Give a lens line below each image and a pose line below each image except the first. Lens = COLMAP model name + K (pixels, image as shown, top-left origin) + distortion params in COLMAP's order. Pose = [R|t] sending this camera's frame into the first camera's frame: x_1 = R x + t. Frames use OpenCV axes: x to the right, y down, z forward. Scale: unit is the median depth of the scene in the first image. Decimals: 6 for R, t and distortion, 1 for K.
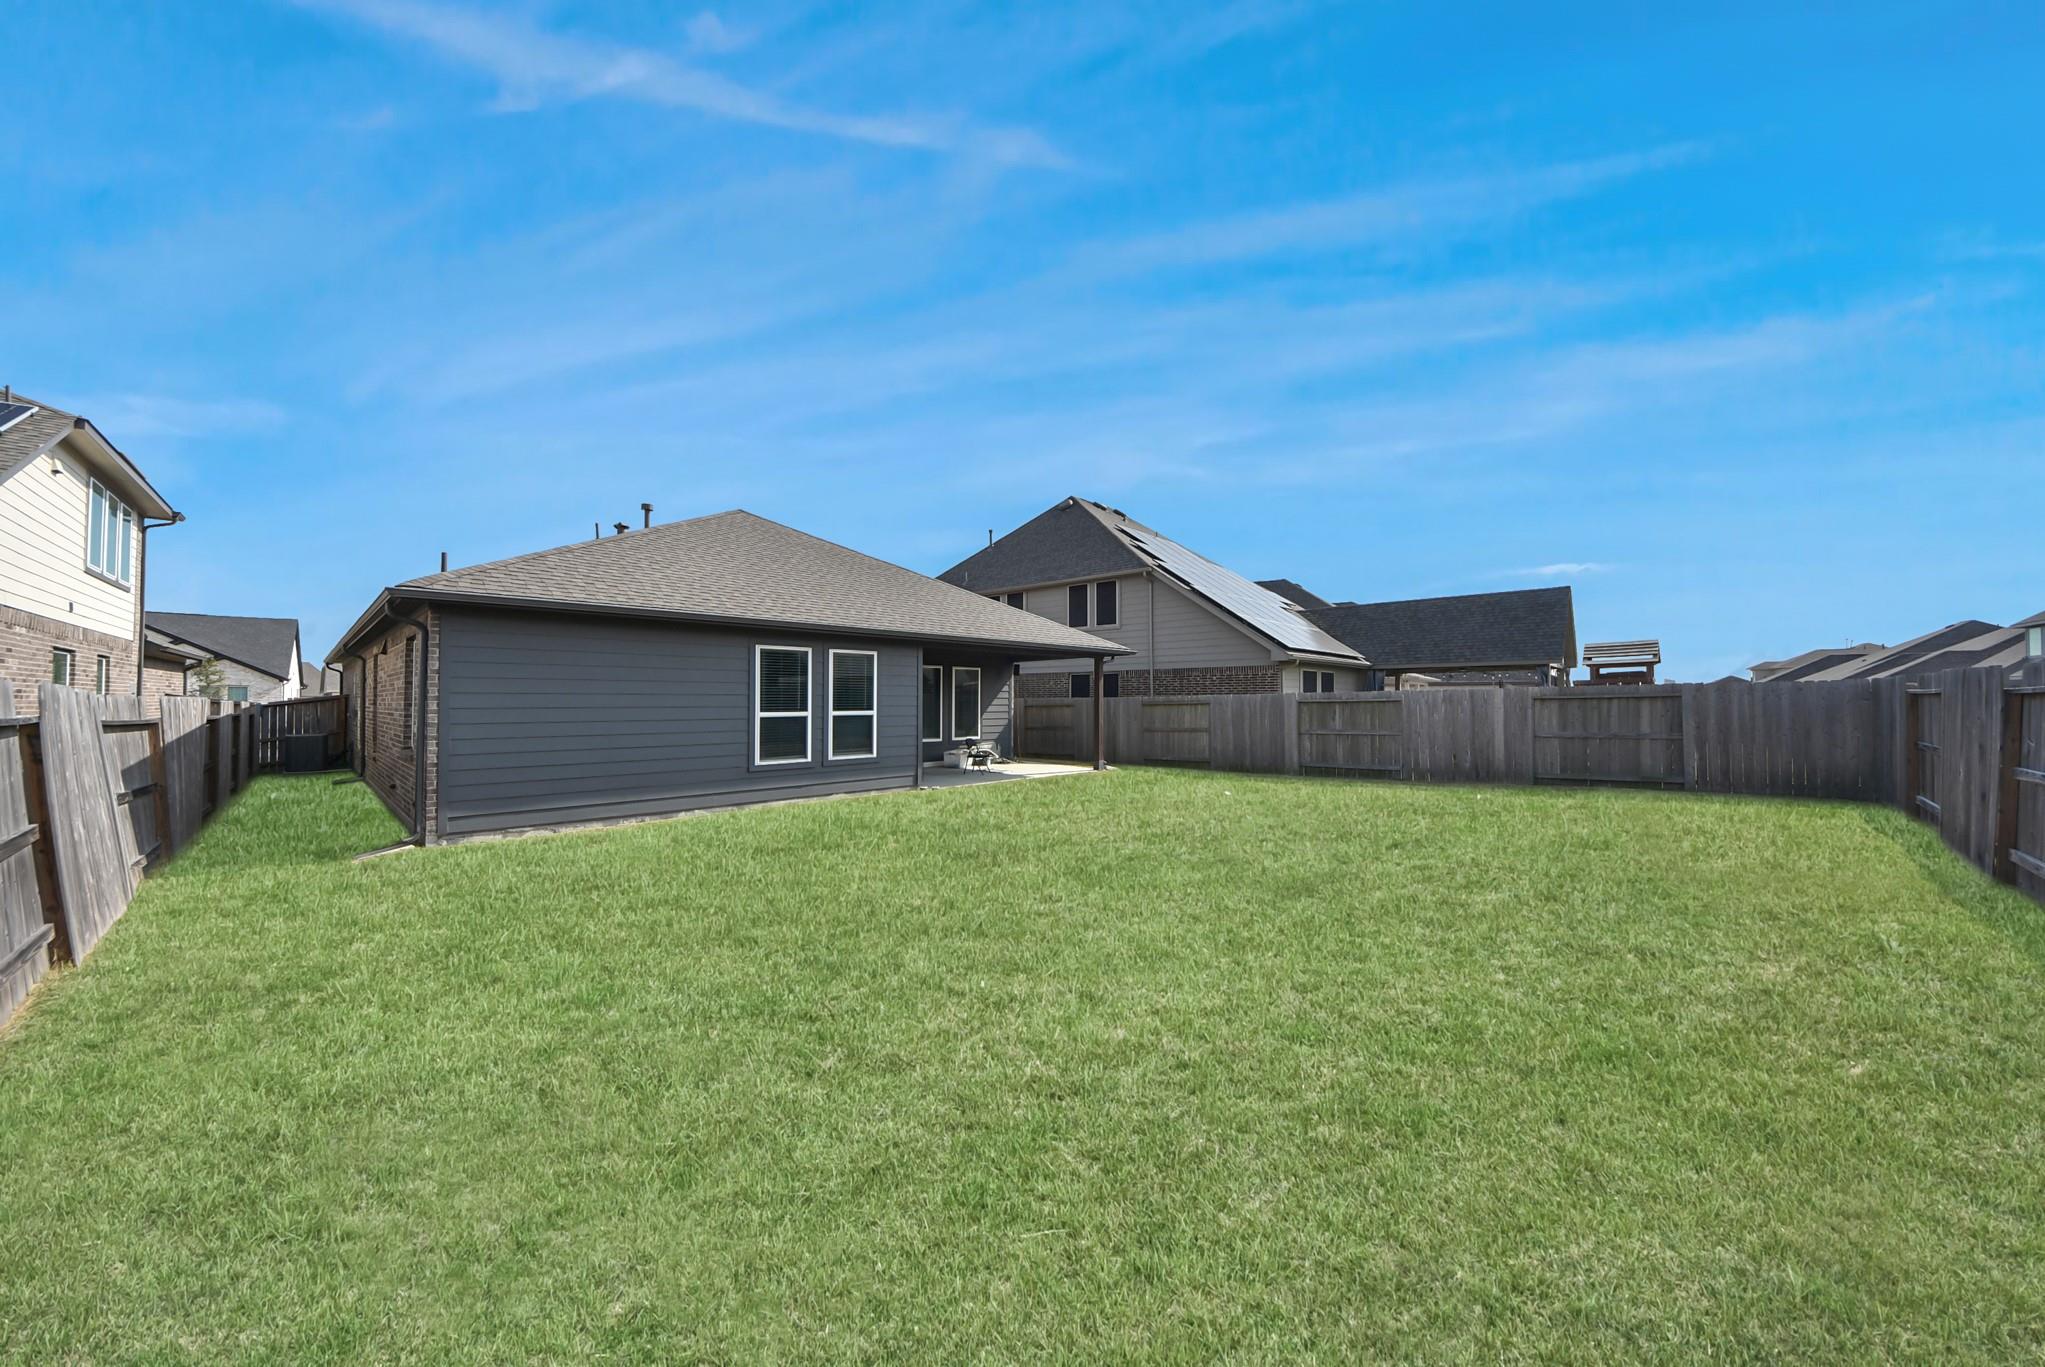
lens RADIAL K [[745.9, 0, 1032.1], [0, 745.9, 690.3], [0, 0, 1]] dist [0.030321, -0.019248]
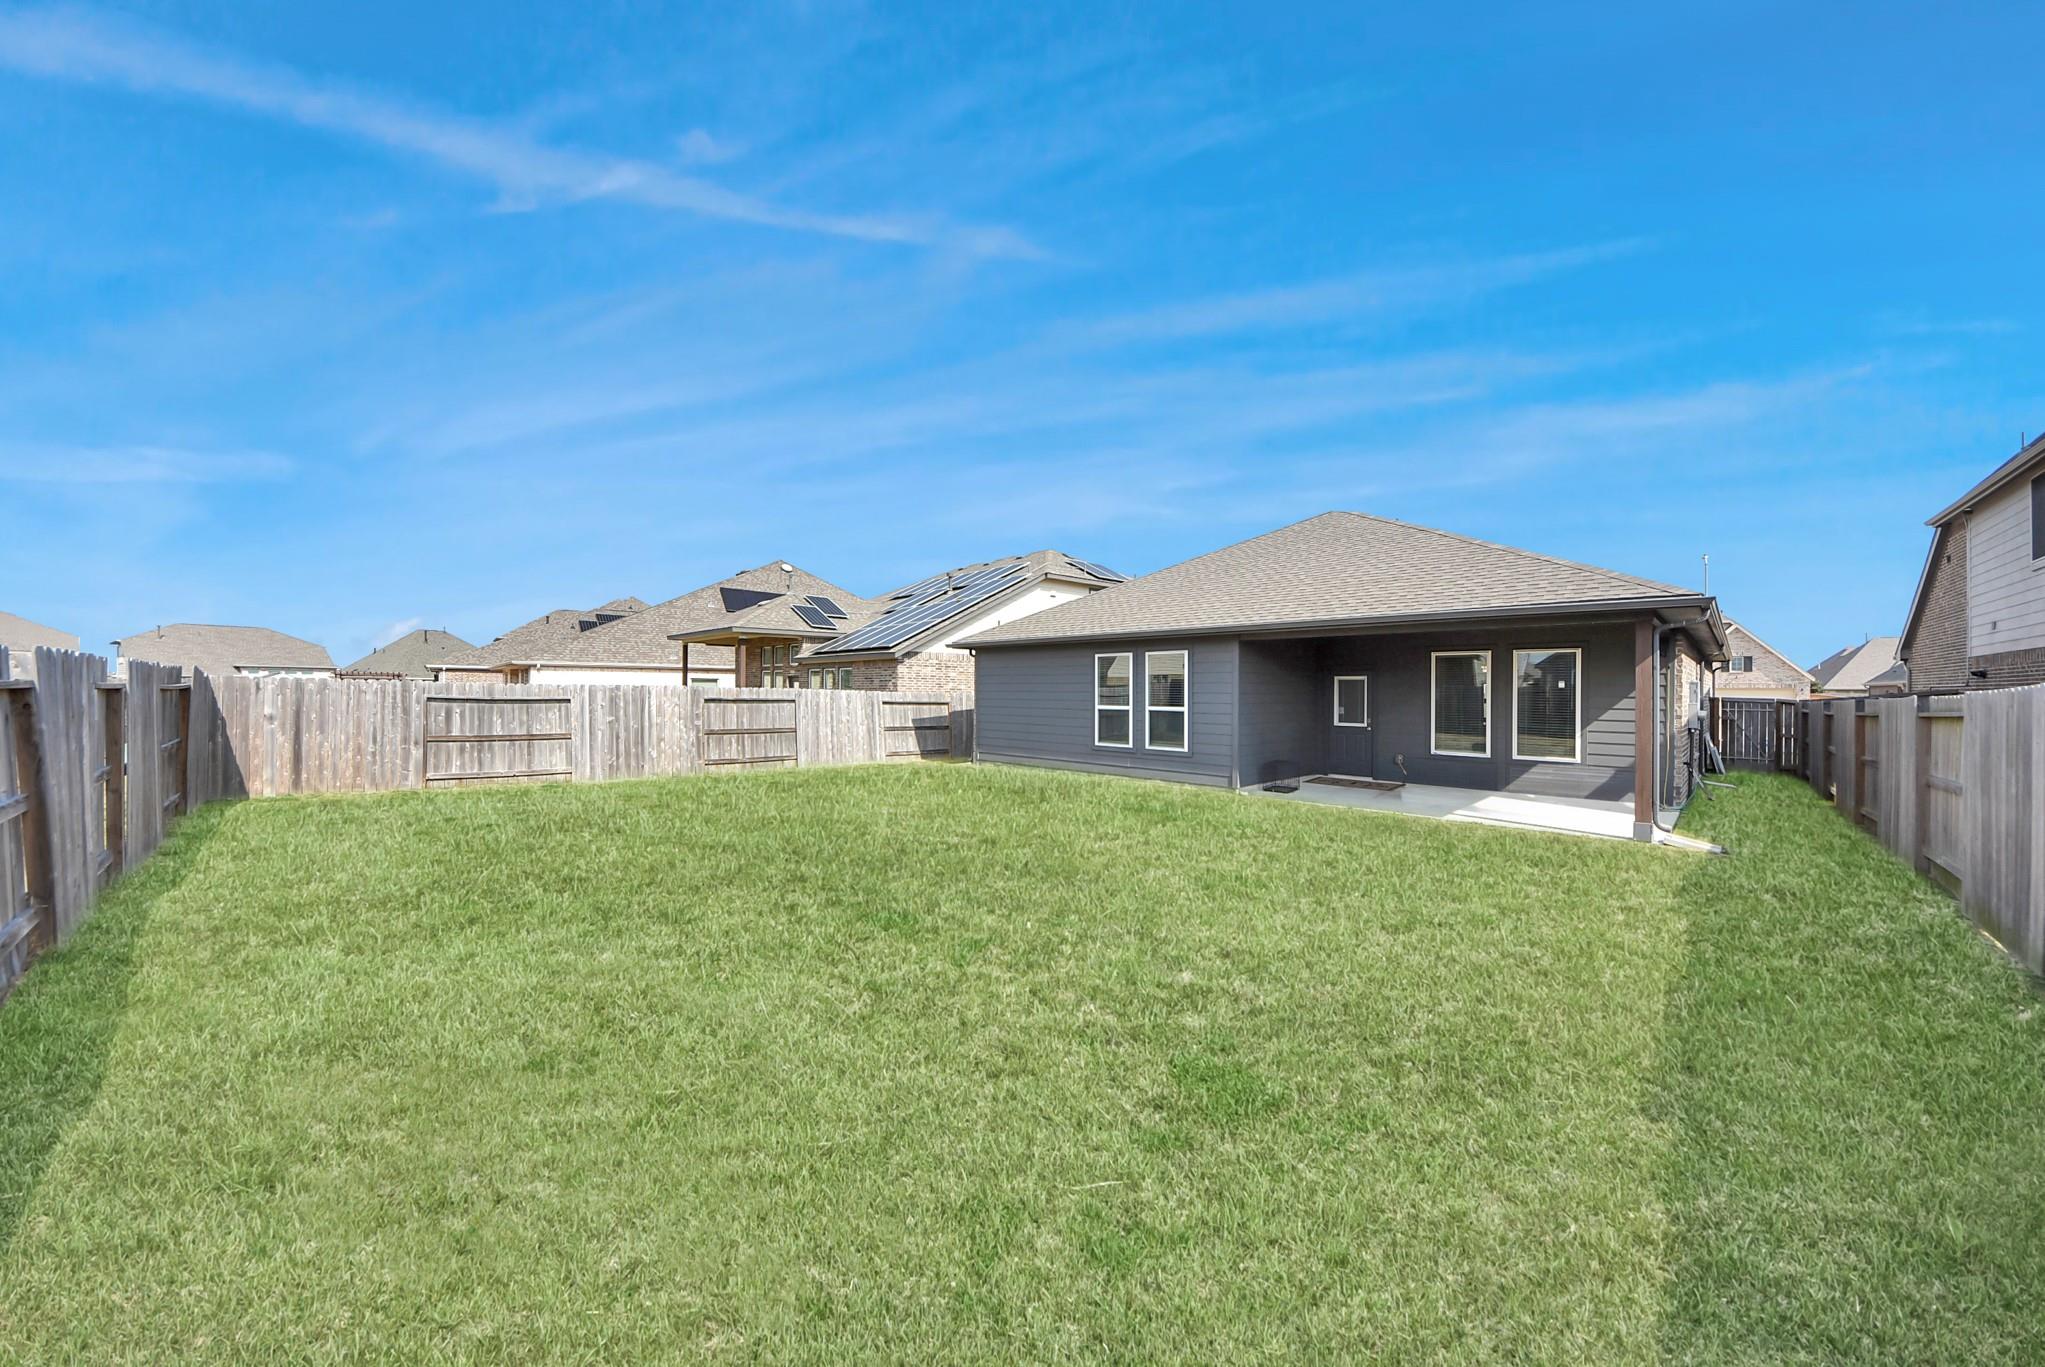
lens RADIAL K [[722.5, 0, 1032.1], [0, 722.5, 663.7], [0, 0, 1]] dist [0.016823, -0.011259]
pose [[-0.038200, -0.038201, -0.998540, 0.652328], [0.005810, 0.999244, -0.038450, 0.003482], [0.999253, -0.007270, -0.037949, 0.665154]]
